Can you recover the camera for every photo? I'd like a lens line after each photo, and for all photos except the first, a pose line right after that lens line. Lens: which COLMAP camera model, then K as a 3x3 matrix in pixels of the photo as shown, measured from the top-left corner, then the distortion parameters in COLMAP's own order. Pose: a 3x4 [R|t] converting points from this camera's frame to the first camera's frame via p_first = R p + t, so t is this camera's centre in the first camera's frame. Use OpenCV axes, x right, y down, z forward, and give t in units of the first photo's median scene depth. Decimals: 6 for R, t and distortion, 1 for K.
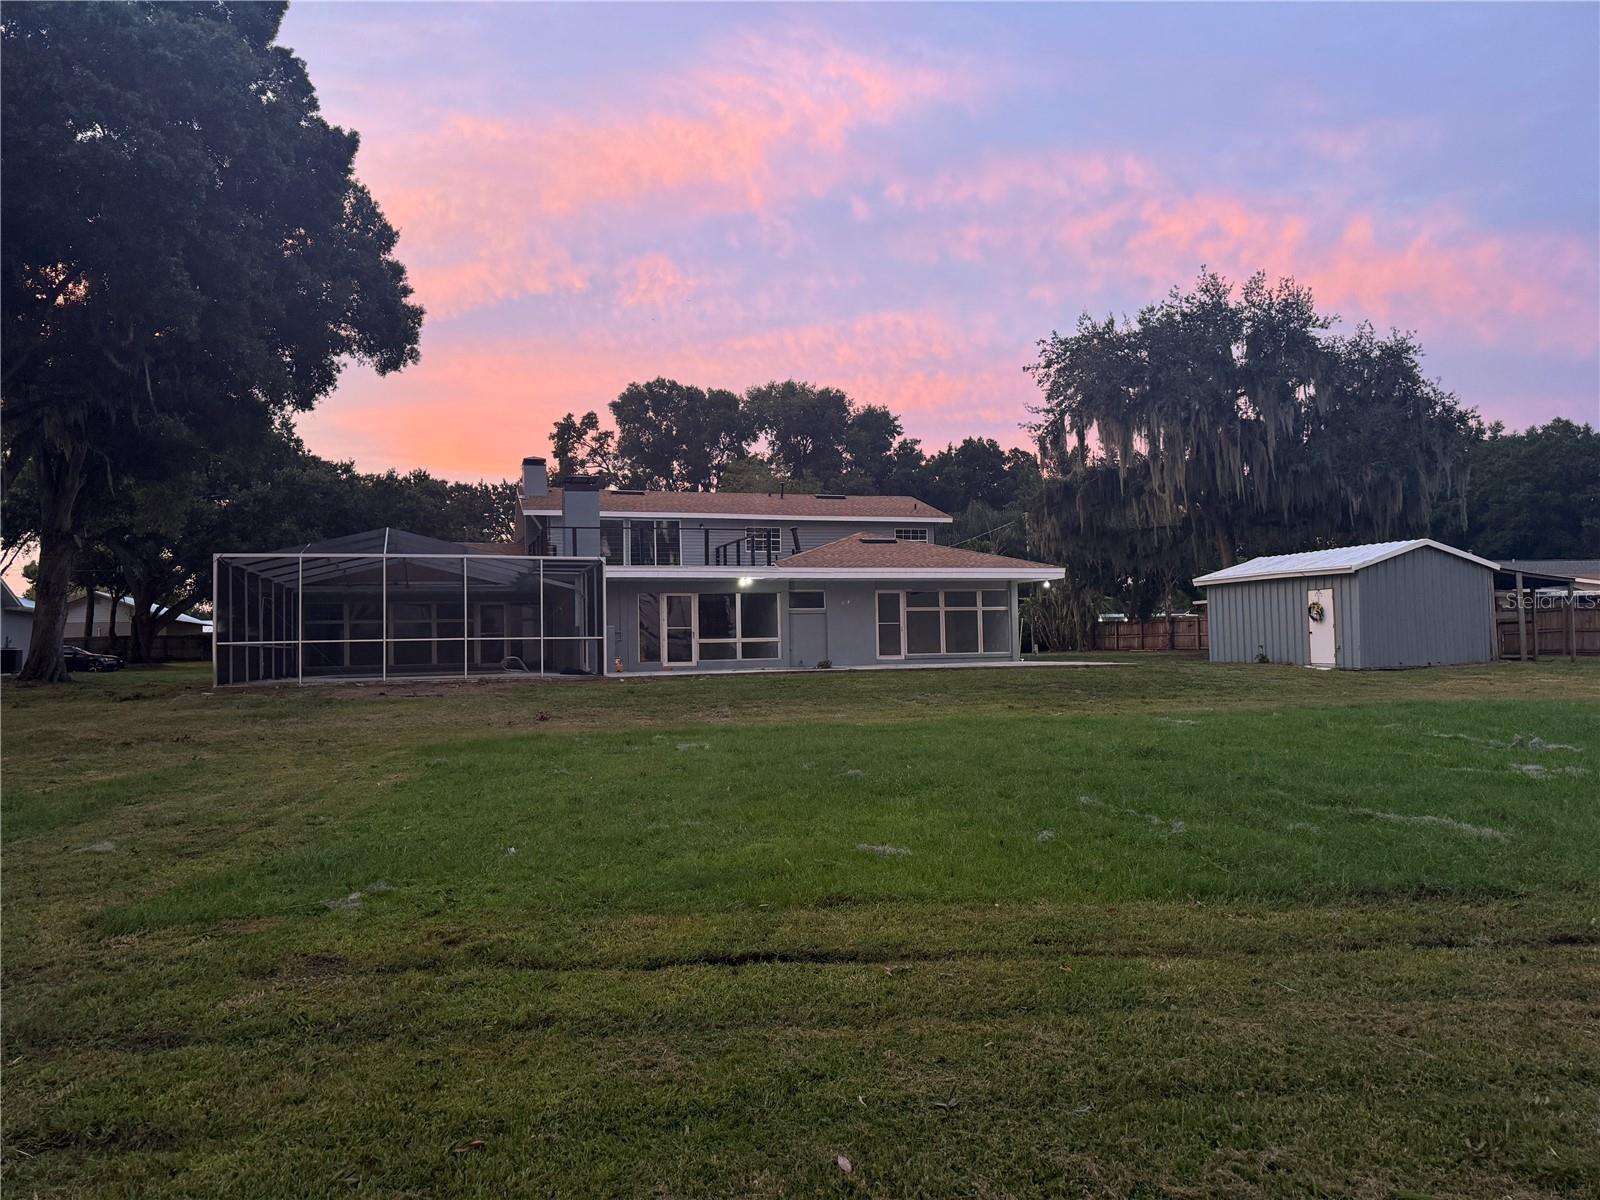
lens RADIAL K [[1108.9, 0, 798.4], [0, 1108.9, 590.5], [0, 0, 1]] dist [0.112204, -0.153819]
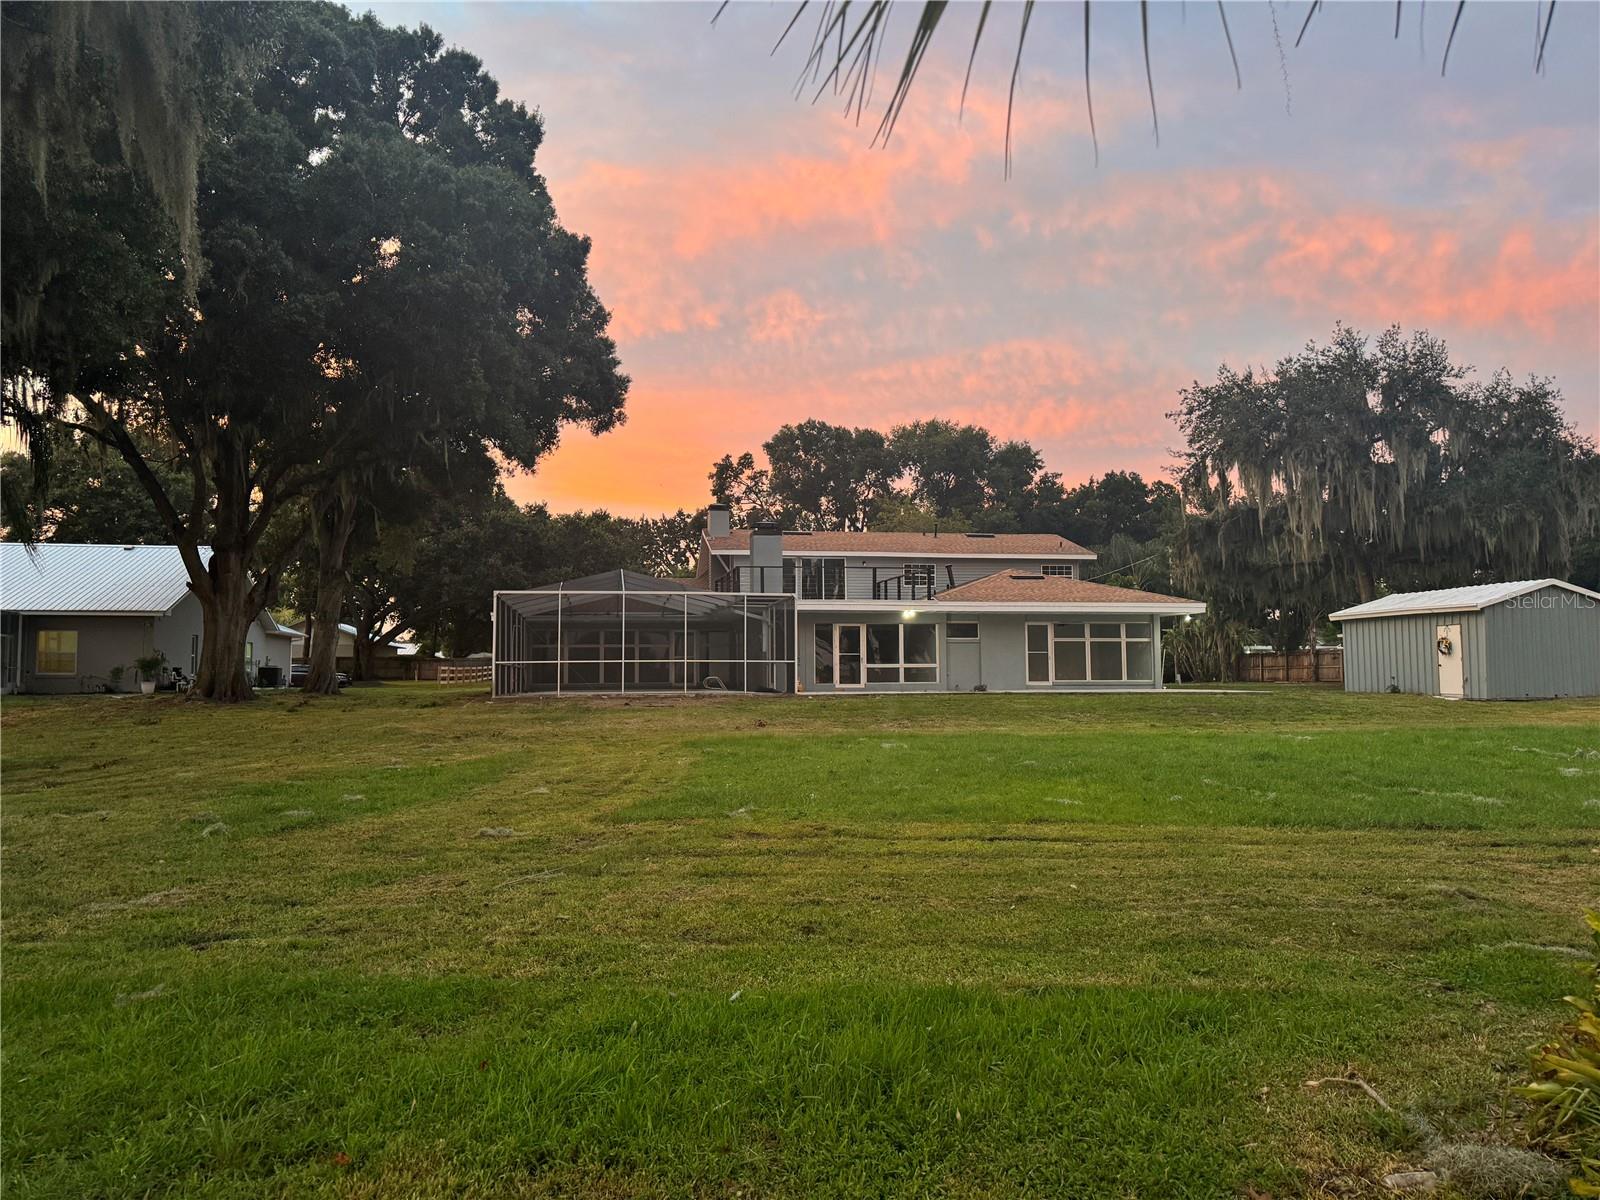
lens RADIAL K [[1108.9, 0, 798.4], [0, 1108.9, 590.5], [0, 0, 1]] dist [0.112204, -0.153819]
pose [[0.992914, 0.003460, -0.118783, -0.021293], [-0.006466, 0.999668, -0.024926, -0.002480], [0.118658, 0.025518, 0.992607, -0.116990]]
